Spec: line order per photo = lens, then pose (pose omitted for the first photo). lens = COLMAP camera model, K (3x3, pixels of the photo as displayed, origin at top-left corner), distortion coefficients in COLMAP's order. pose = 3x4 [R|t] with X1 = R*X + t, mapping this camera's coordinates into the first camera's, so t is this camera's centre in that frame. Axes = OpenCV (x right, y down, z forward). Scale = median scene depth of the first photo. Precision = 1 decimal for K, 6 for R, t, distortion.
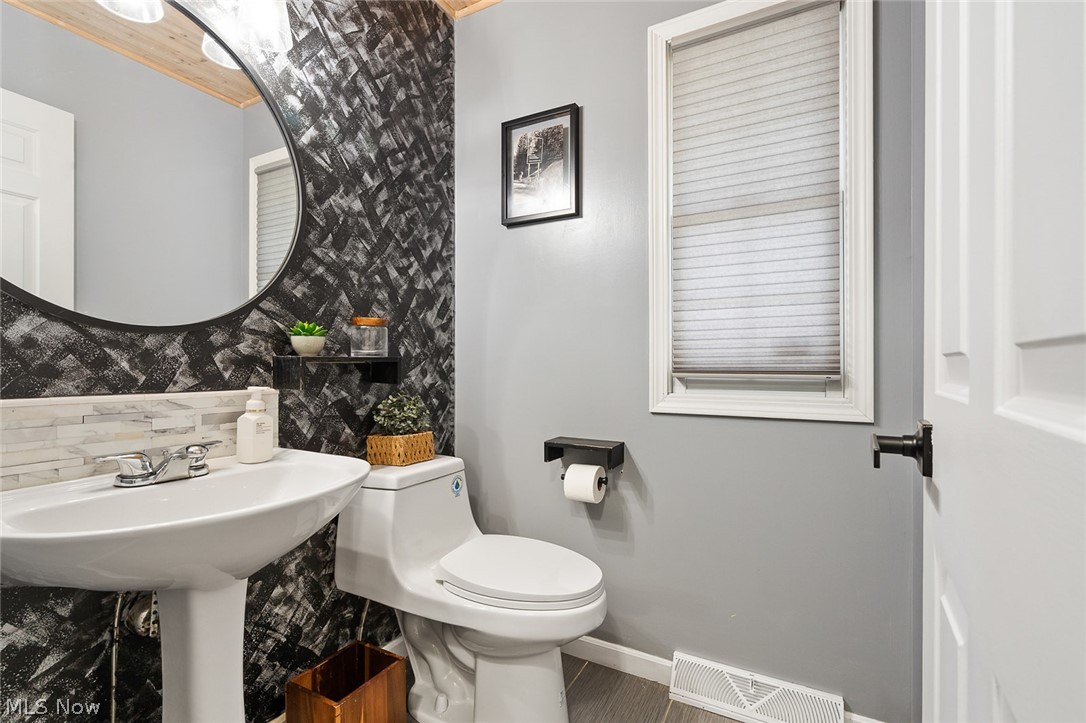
lens RADIAL K [[496.3, 0, 545.5], [0, 496.3, 364.6], [0, 0, 1]] dist [-0.000502, 0.000662]
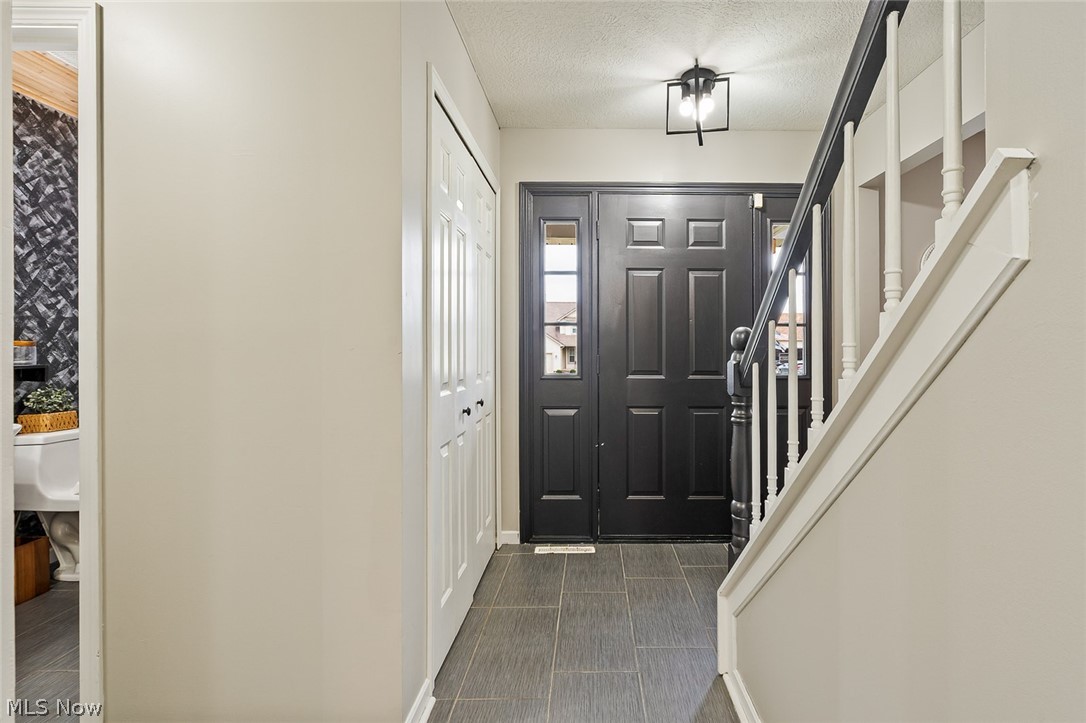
lens RADIAL K [[496.3, 0, 572.2], [0, 496.3, 346.6], [0, 0, 1]] dist [-0.000502, 0.000662]
pose [[0.876765, -0.002059, 0.480914, 0.384243], [0.003994, 0.999988, -0.003001, -0.056551], [-0.480902, 0.004552, 0.876763, -1.110248]]
